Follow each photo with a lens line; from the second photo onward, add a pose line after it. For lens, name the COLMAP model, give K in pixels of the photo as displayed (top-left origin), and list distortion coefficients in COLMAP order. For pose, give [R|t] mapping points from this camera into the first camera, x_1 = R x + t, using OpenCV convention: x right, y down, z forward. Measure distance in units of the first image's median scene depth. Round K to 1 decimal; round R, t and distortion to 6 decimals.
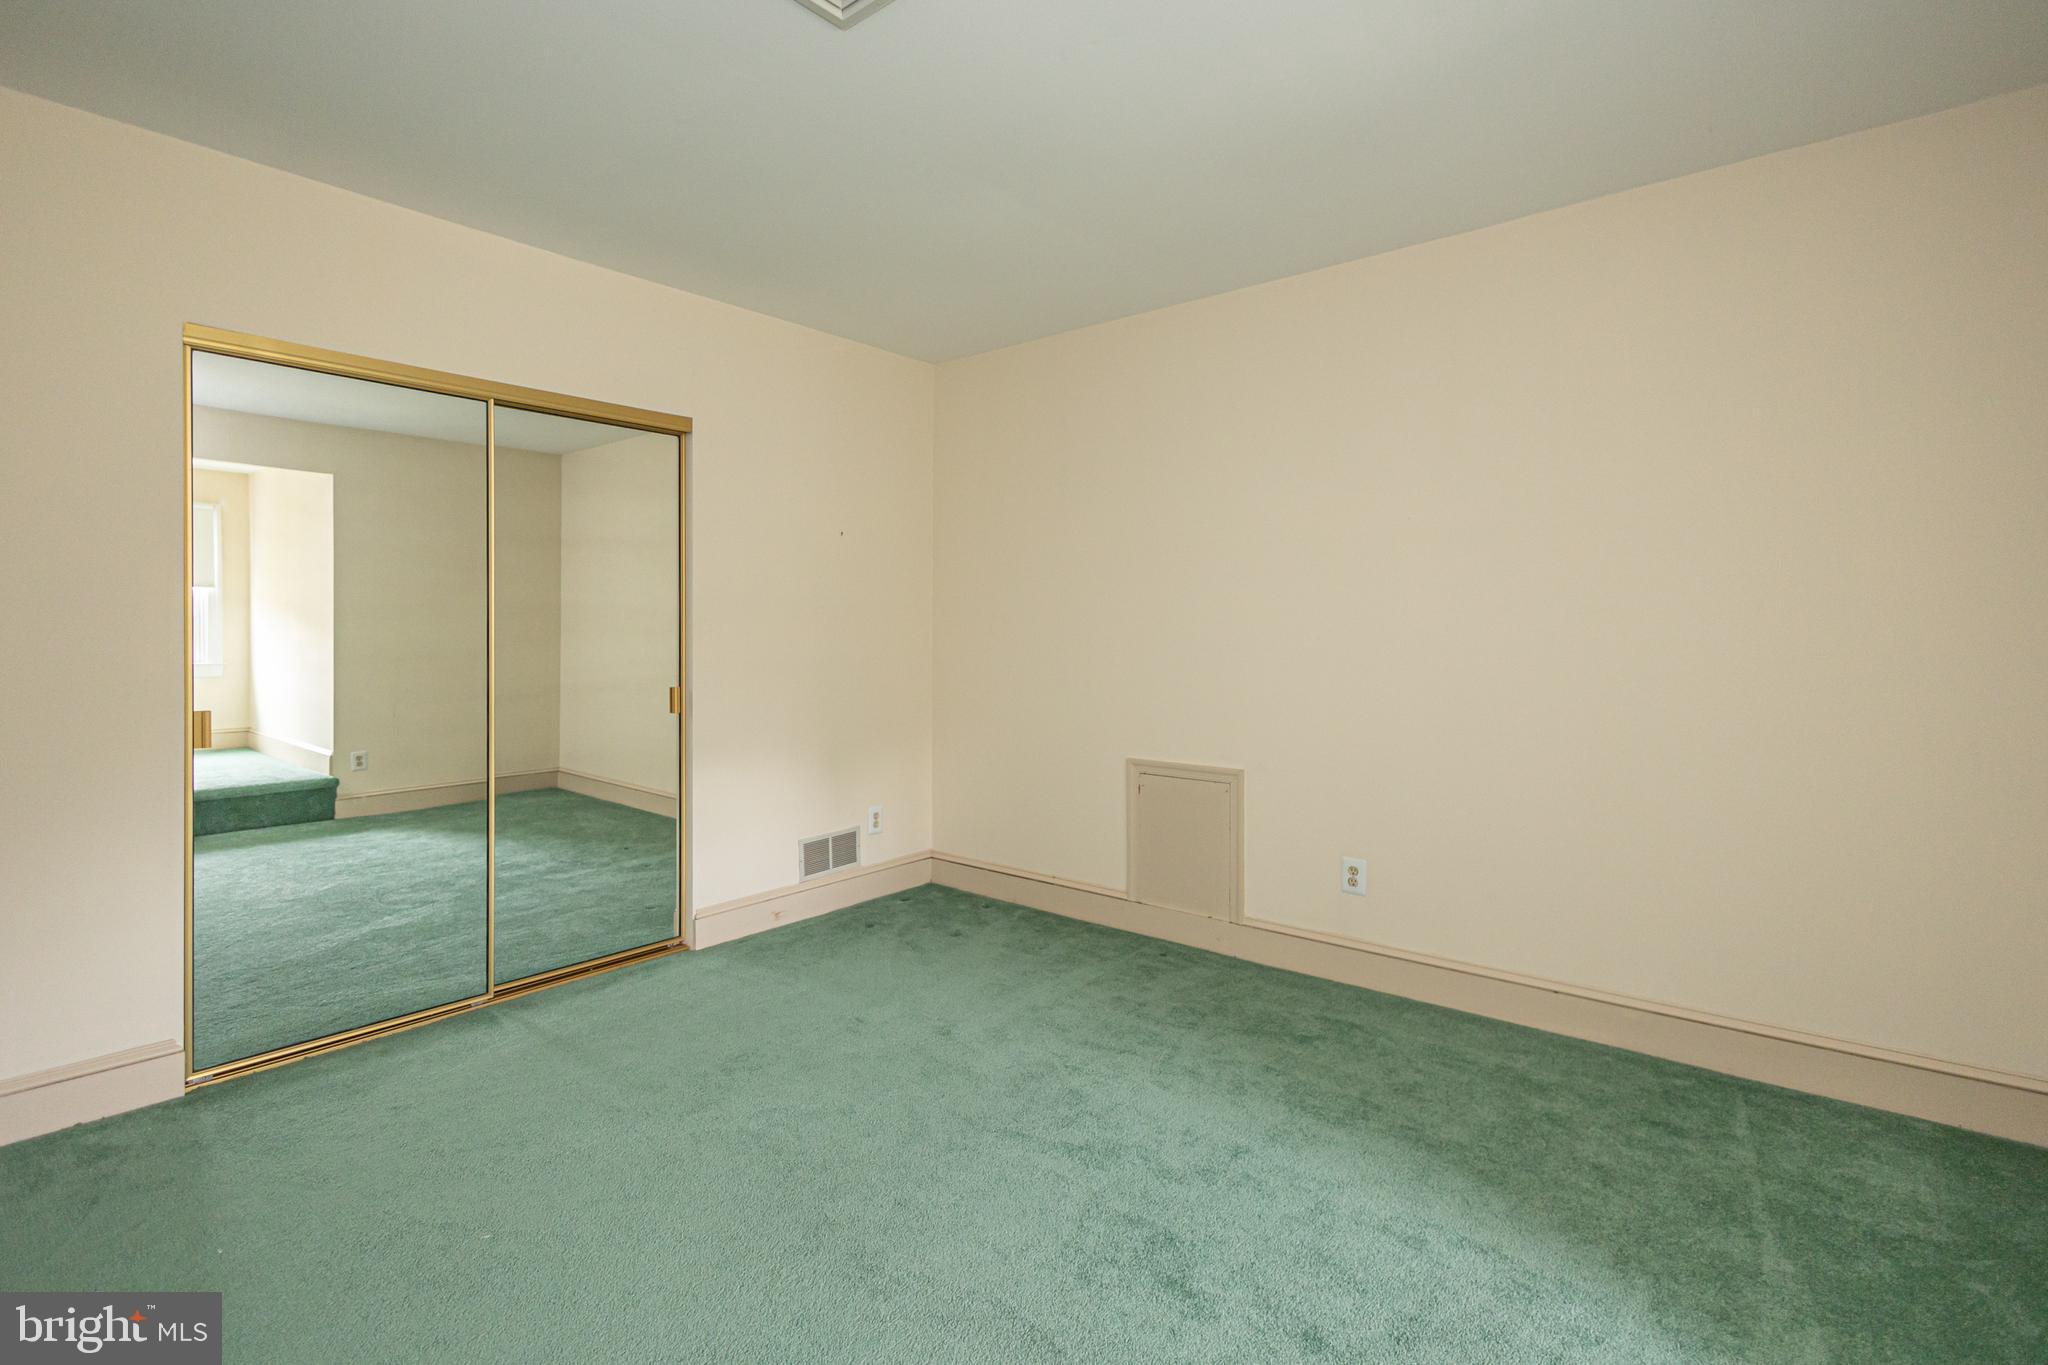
lens RADIAL K [[925.9, 0, 1028.4], [0, 925.9, 639.7], [0, 0, 1]] dist [-0.002608, -0.000549]
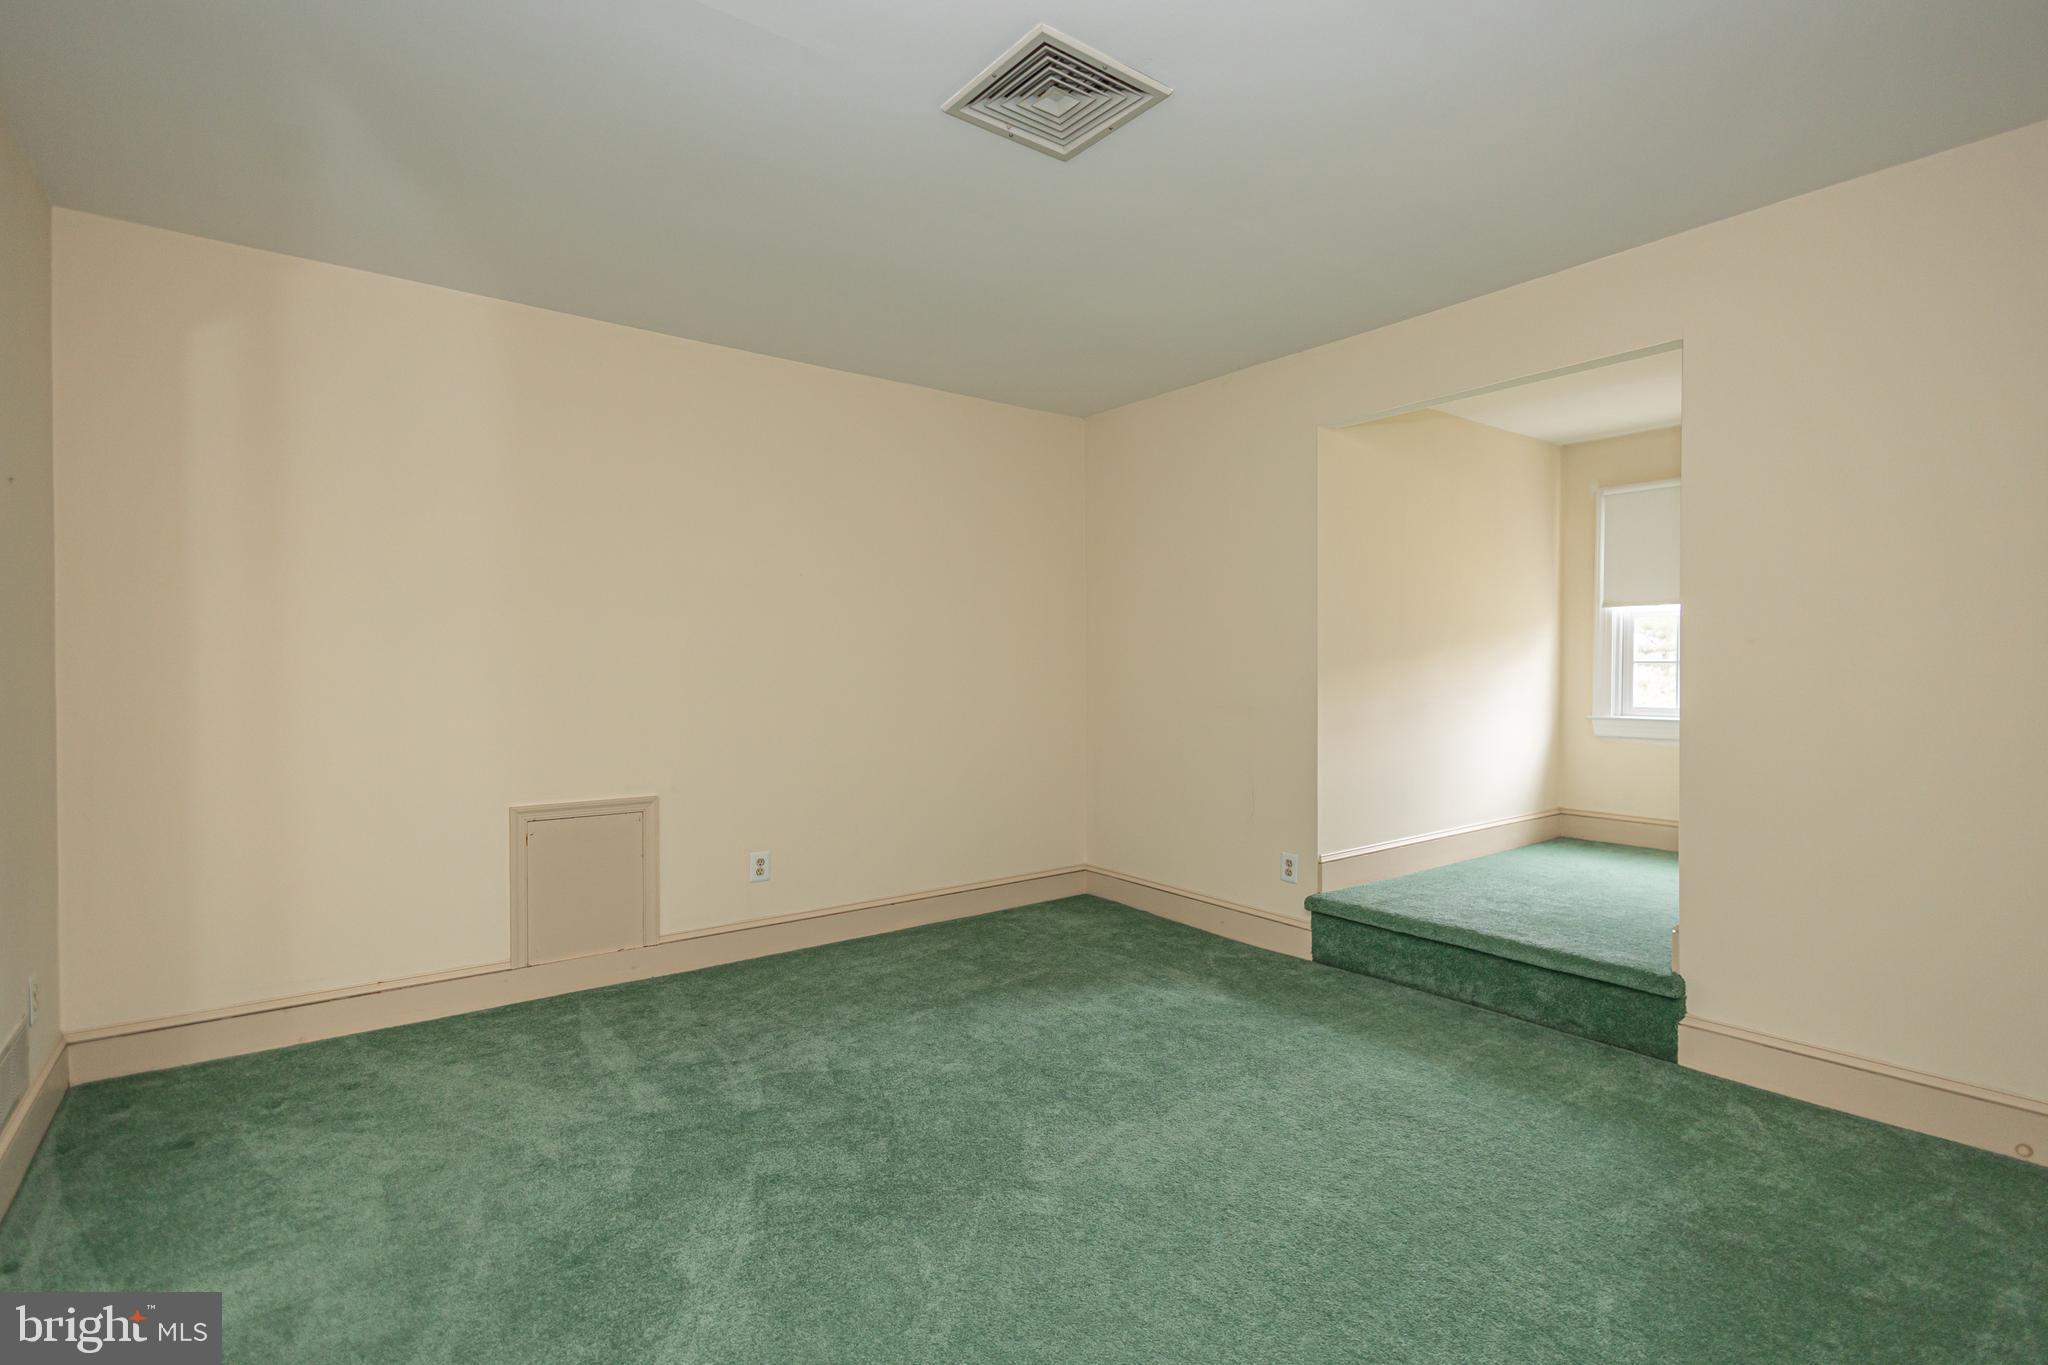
lens RADIAL K [[961.7, 0, 1016.8], [0, 961.7, 682.1], [0, 0, 1]] dist [0.008653, -0.001092]
pose [[0.238616, -0.020125, 0.970905, -0.713828], [0.003212, 0.999796, 0.019934, -0.007312], [-0.971109, -0.001638, 0.238632, 0.348492]]
